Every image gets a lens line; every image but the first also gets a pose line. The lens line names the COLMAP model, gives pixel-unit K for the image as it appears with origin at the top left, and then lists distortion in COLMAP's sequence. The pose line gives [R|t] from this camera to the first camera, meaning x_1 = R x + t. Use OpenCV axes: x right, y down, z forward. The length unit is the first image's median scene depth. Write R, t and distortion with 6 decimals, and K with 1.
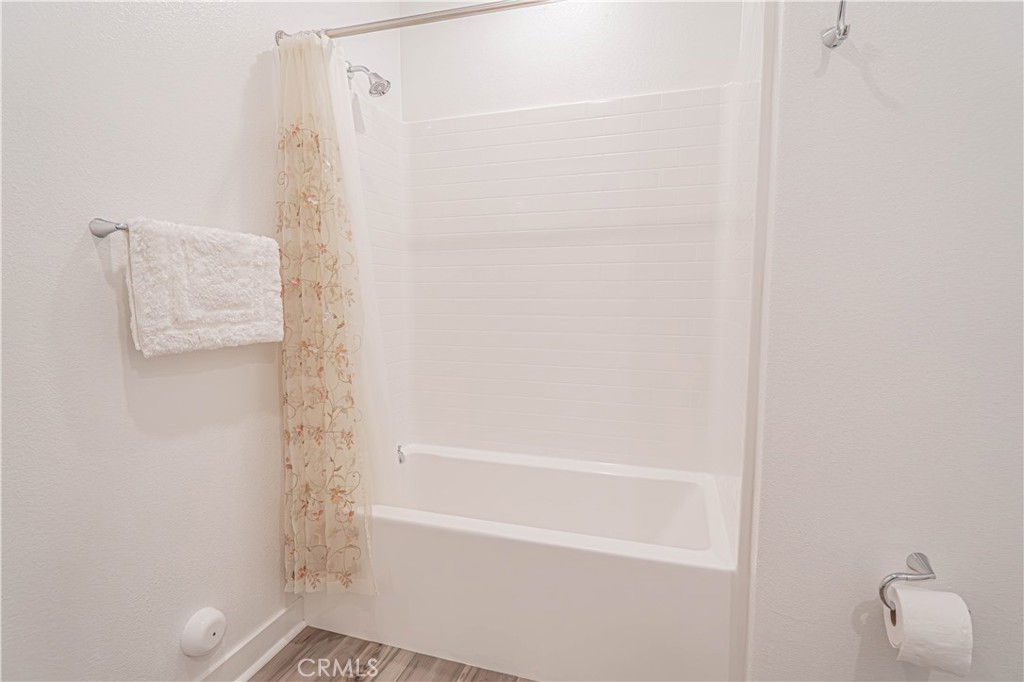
lens RADIAL K [[491.7, 0, 513.9], [0, 491.7, 346.6], [0, 0, 1]] dist [0.000210, -0.000367]
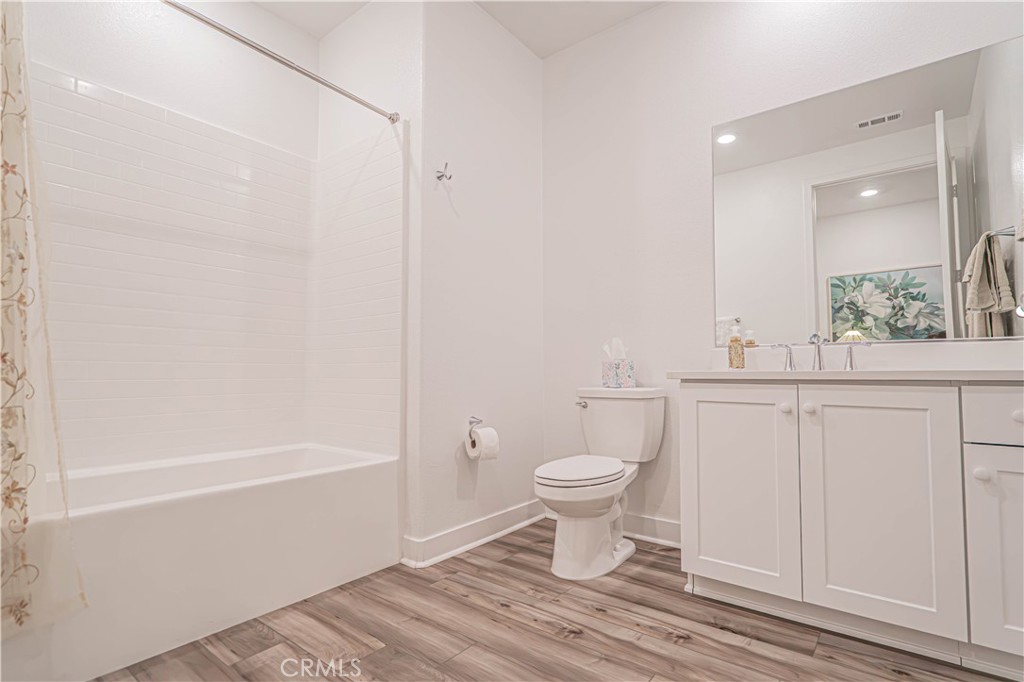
lens RADIAL K [[491.7, 0, 513.9], [0, 491.7, 346.6], [0, 0, 1]] dist [0.000210, -0.000367]
pose [[0.358781, 0.047240, 0.932226, -0.941852], [0.099010, 0.991158, -0.088331, 0.264852], [-0.928156, 0.123991, 0.350931, 0.021277]]
